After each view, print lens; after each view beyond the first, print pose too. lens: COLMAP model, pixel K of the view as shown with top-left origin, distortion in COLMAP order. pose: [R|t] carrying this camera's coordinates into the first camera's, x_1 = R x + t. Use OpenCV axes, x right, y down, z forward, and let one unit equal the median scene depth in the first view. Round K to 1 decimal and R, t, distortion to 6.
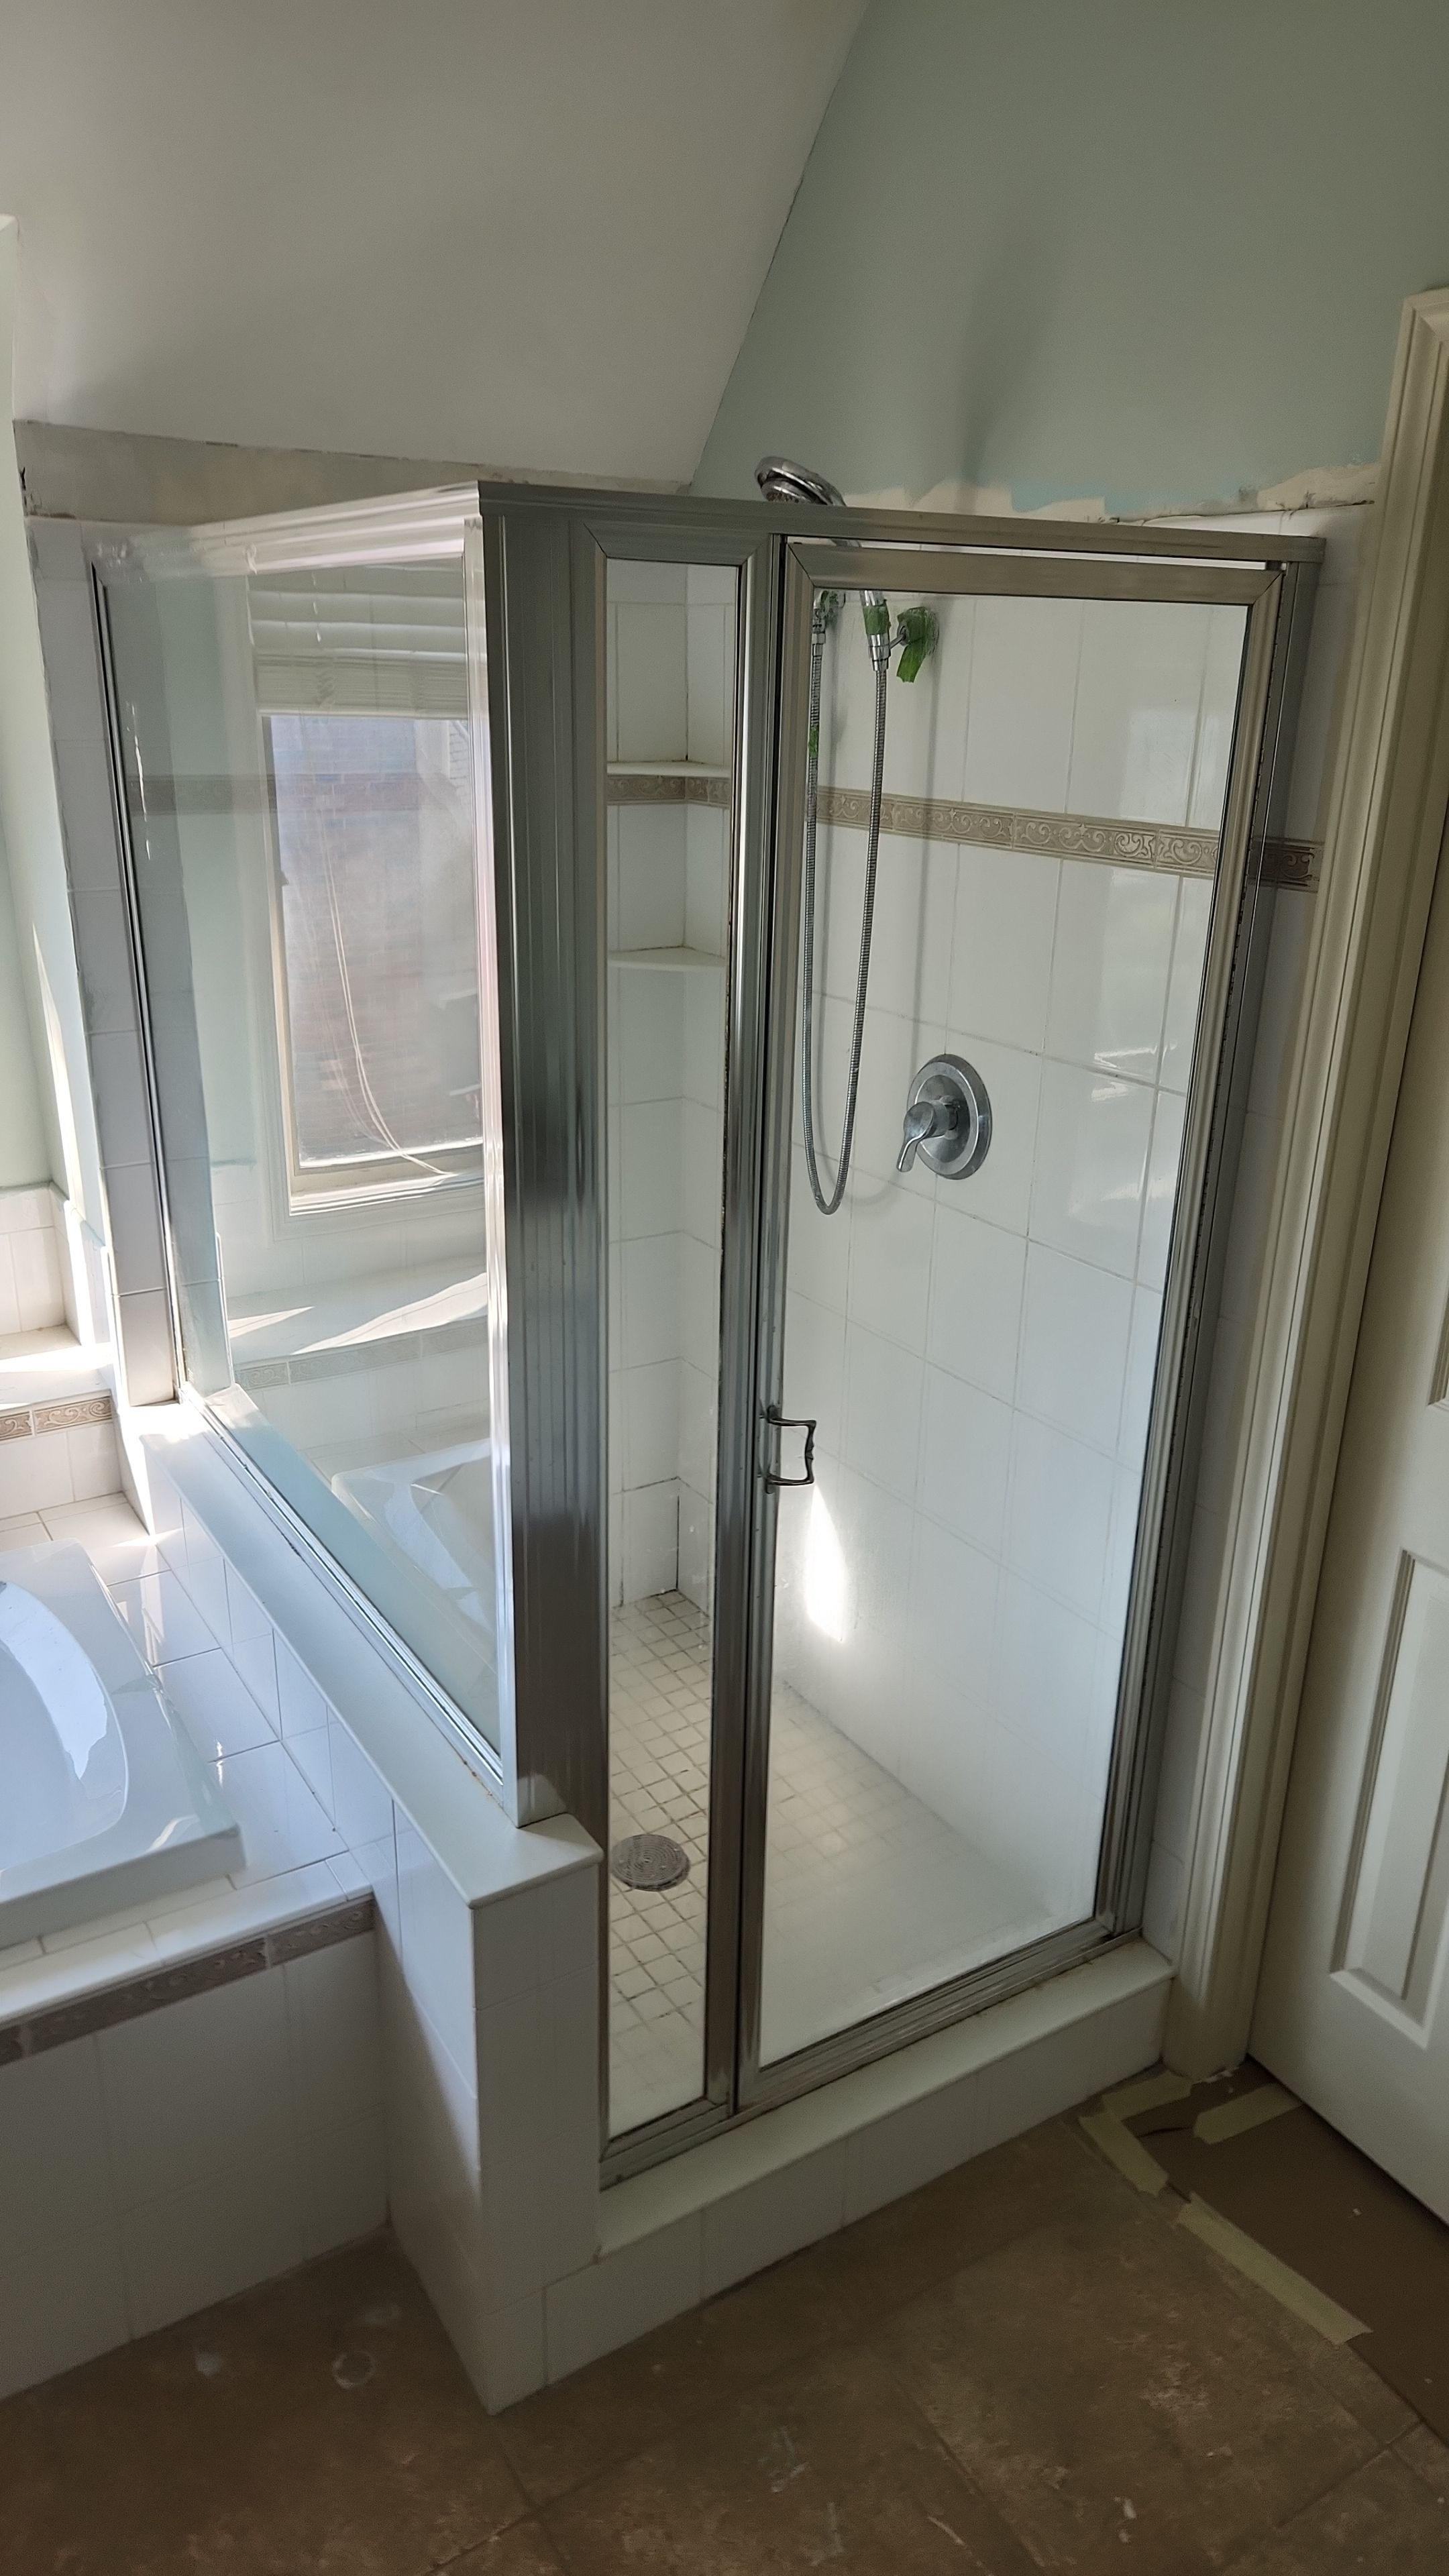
lens RADIAL K [[1724.5, 0, 719.6], [0, 1724.5, 1302.5], [0, 0, 1]] dist [0.045057, -0.039044]
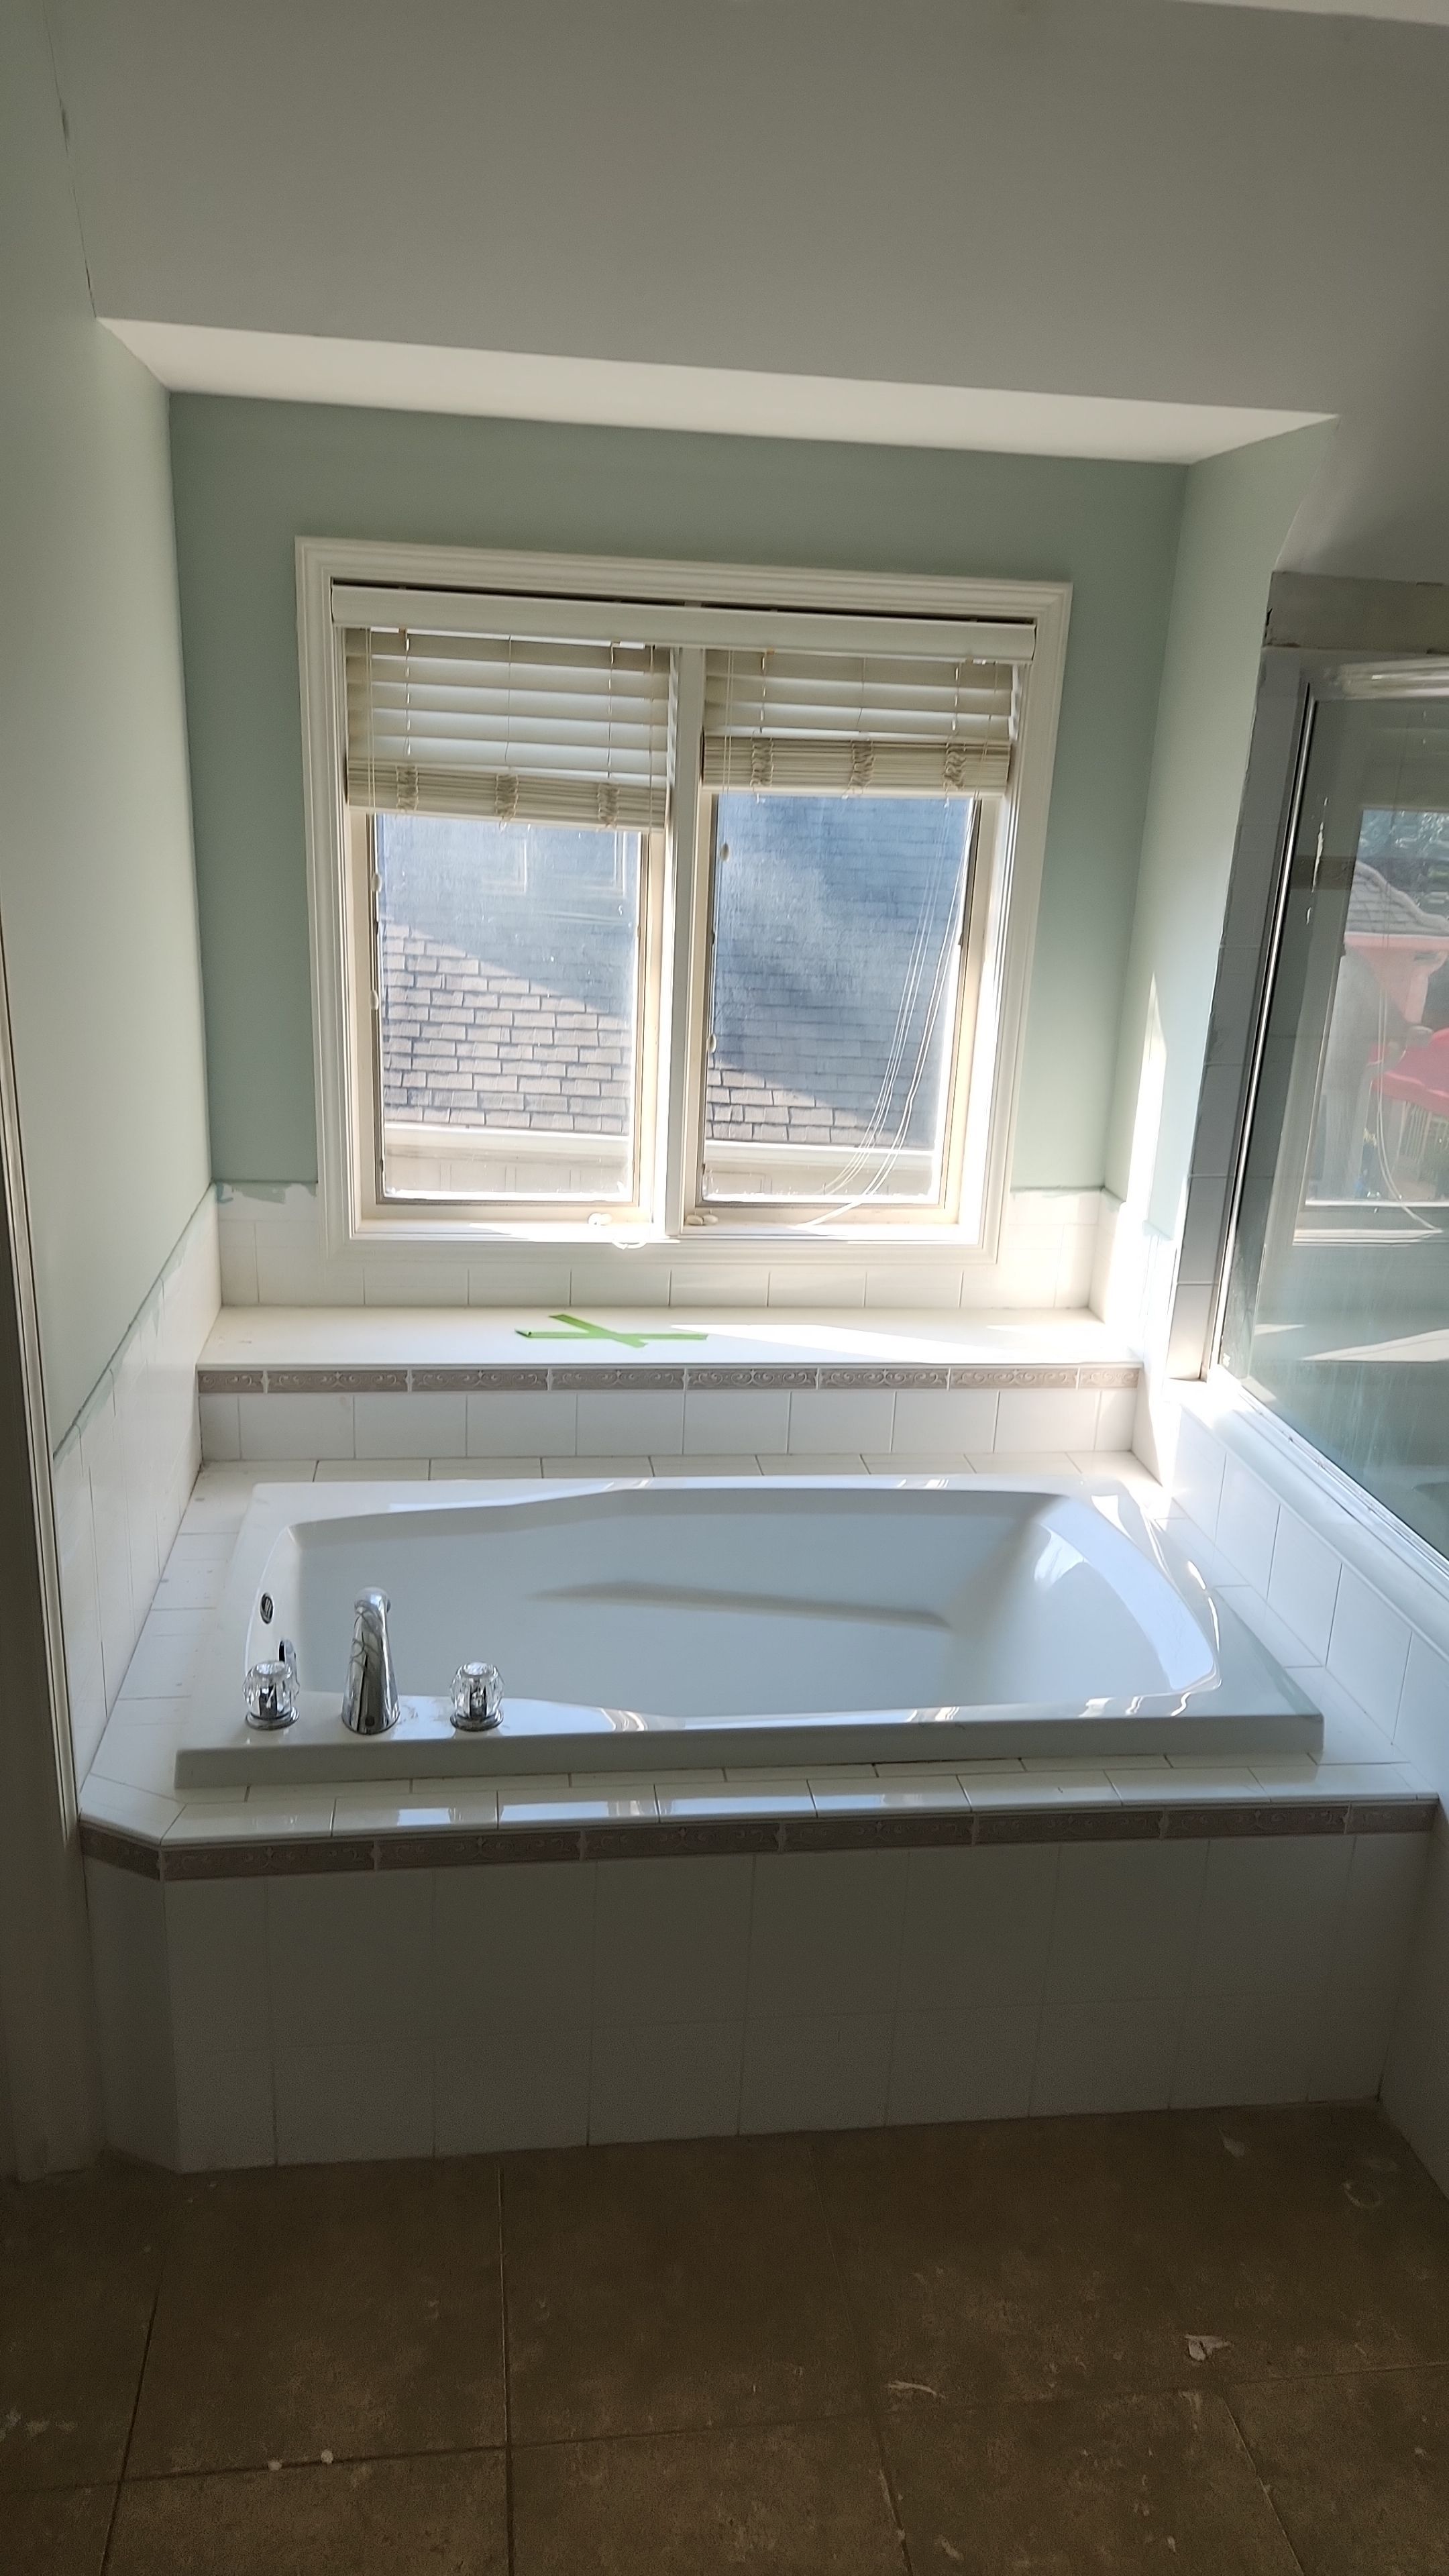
lens RADIAL K [[1705.4, 0, 696.7], [0, 1705.4, 1307.7], [0, 0, 1]] dist [0.076399, -0.074861]
pose [[0.908877, 0.149333, -0.389412, -0.233512], [-0.167270, 0.985834, -0.012353, 0.104226], [0.382050, 0.076364, 0.920981, -0.274440]]
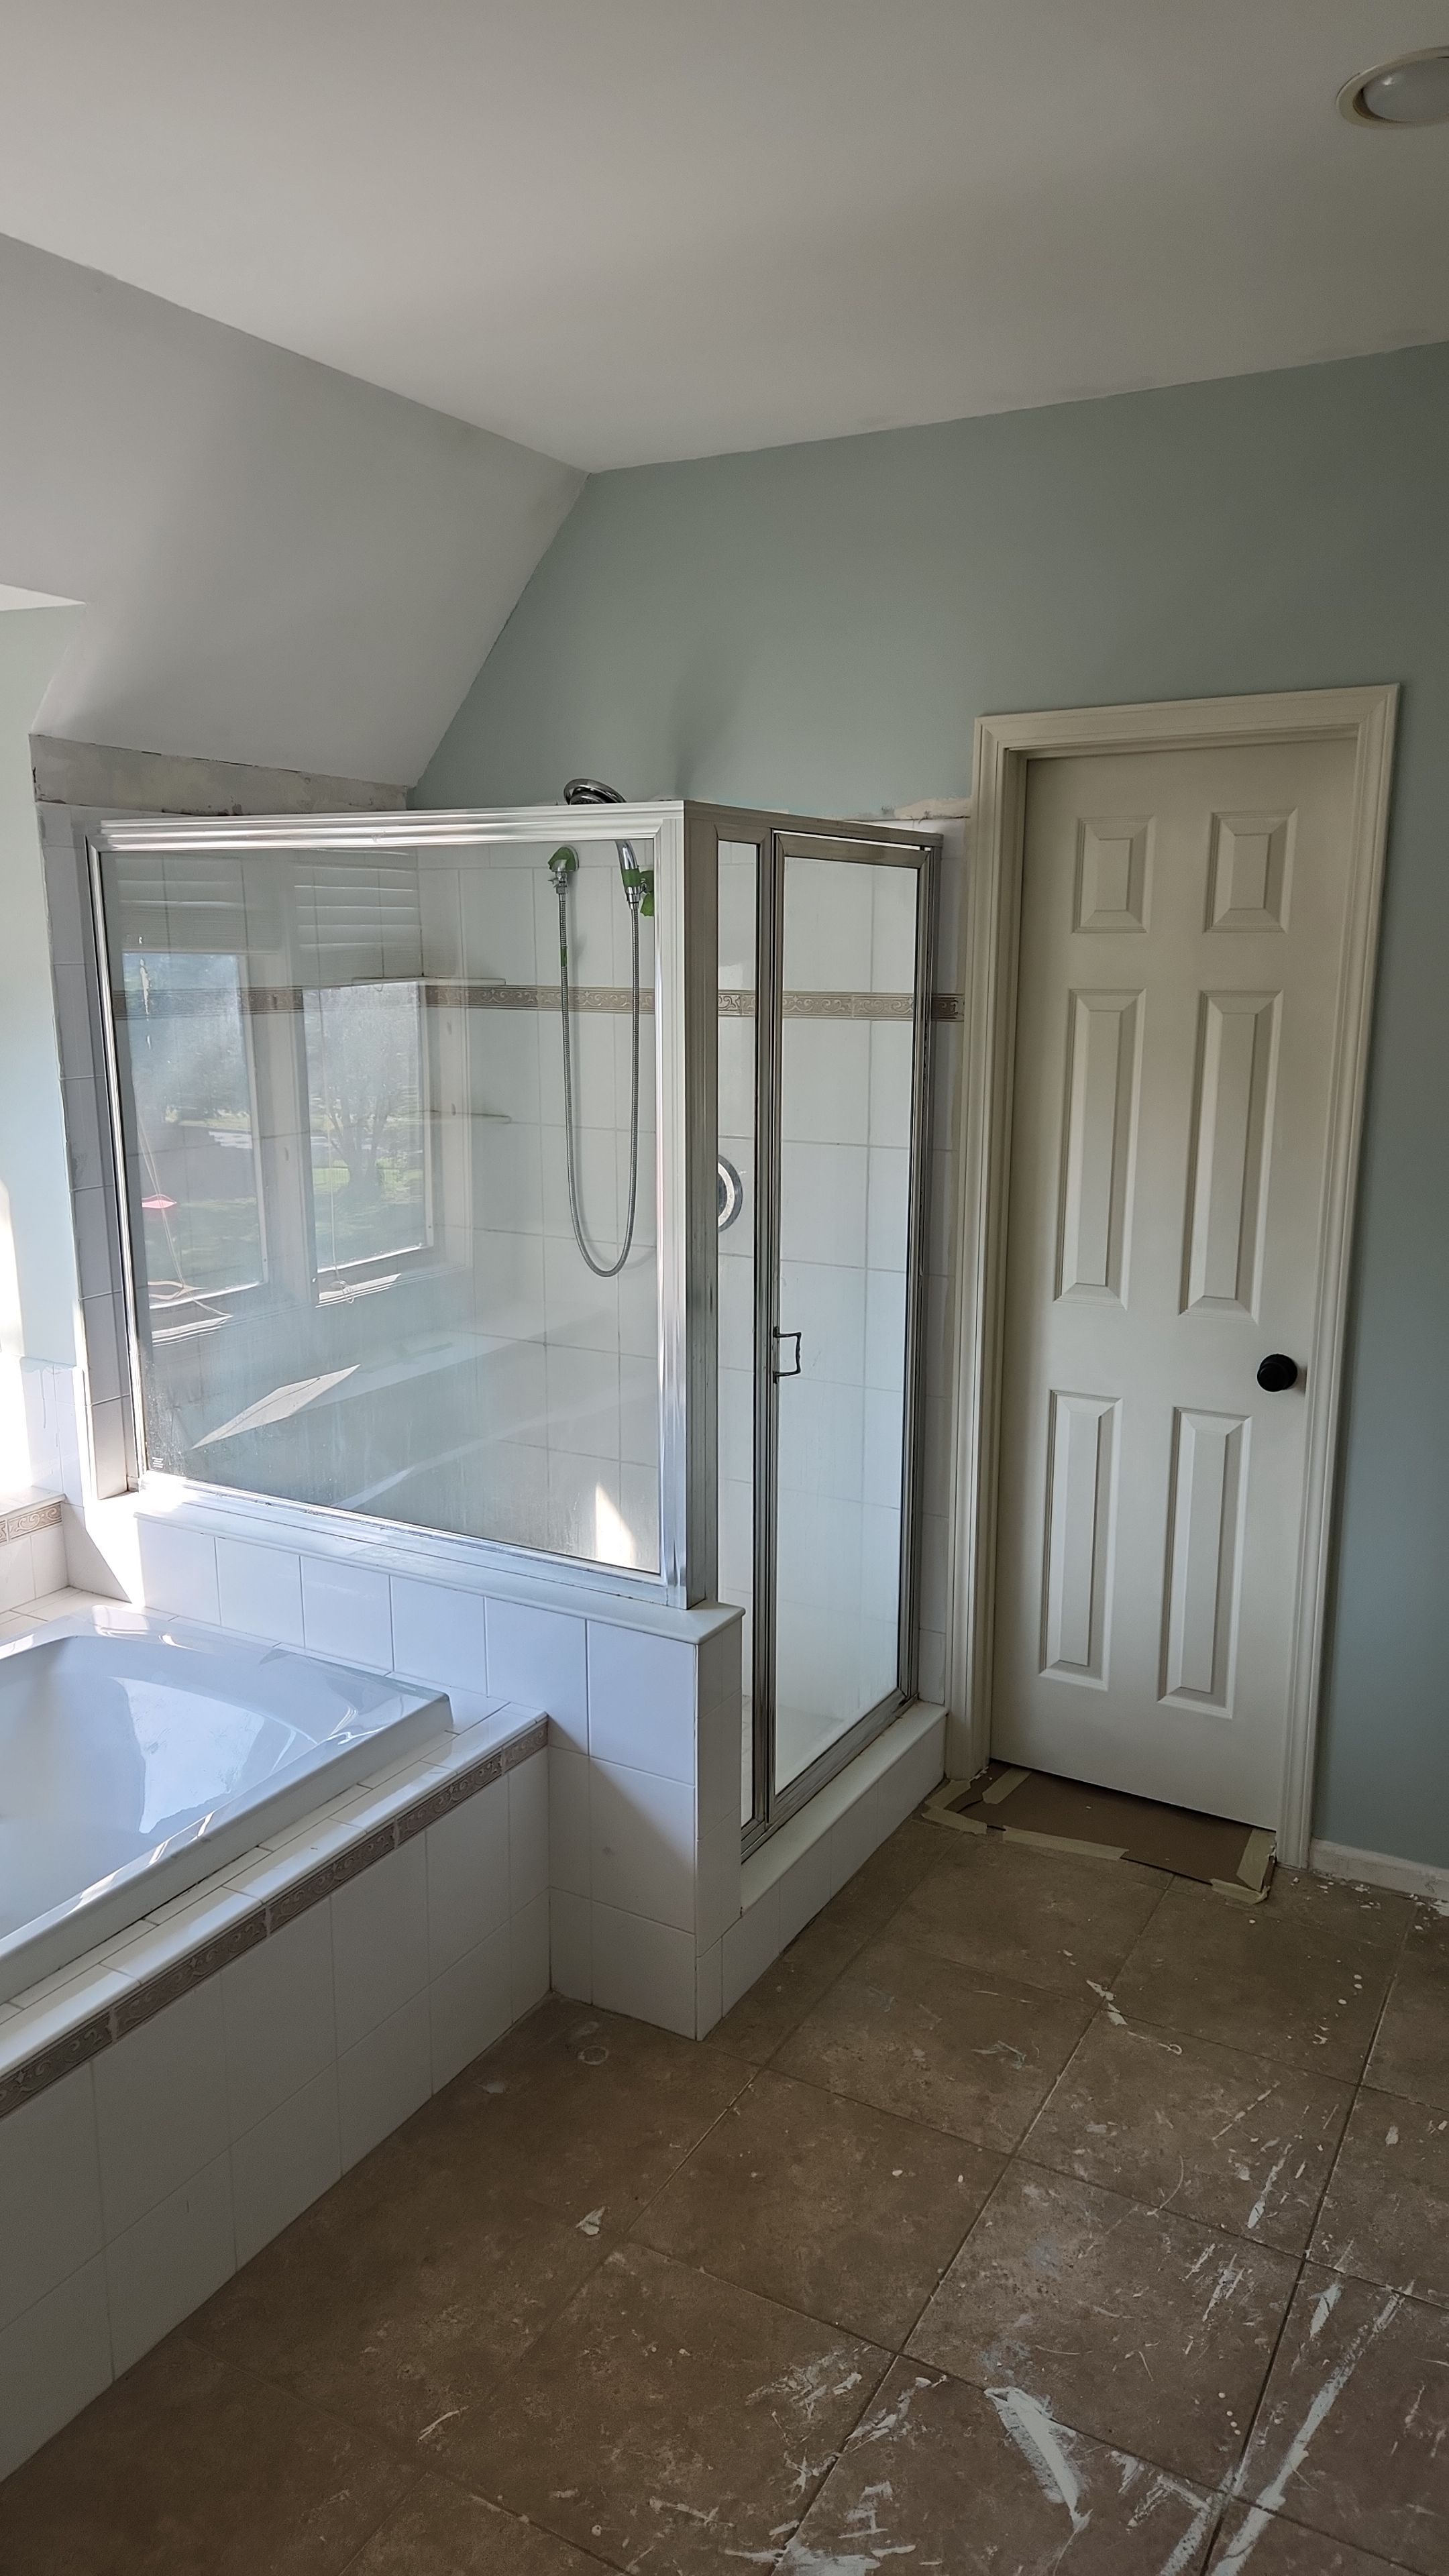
lens RADIAL K [[1719.2, 0, 742.0], [0, 1719.2, 1300.9], [0, 0, 1]] dist [0.076397, -0.068906]
pose [[0.872569, -0.115909, 0.474541, -0.656234], [0.182469, 0.978462, -0.096524, 0.159037], [-0.453132, 0.170813, 0.874925, -0.367934]]
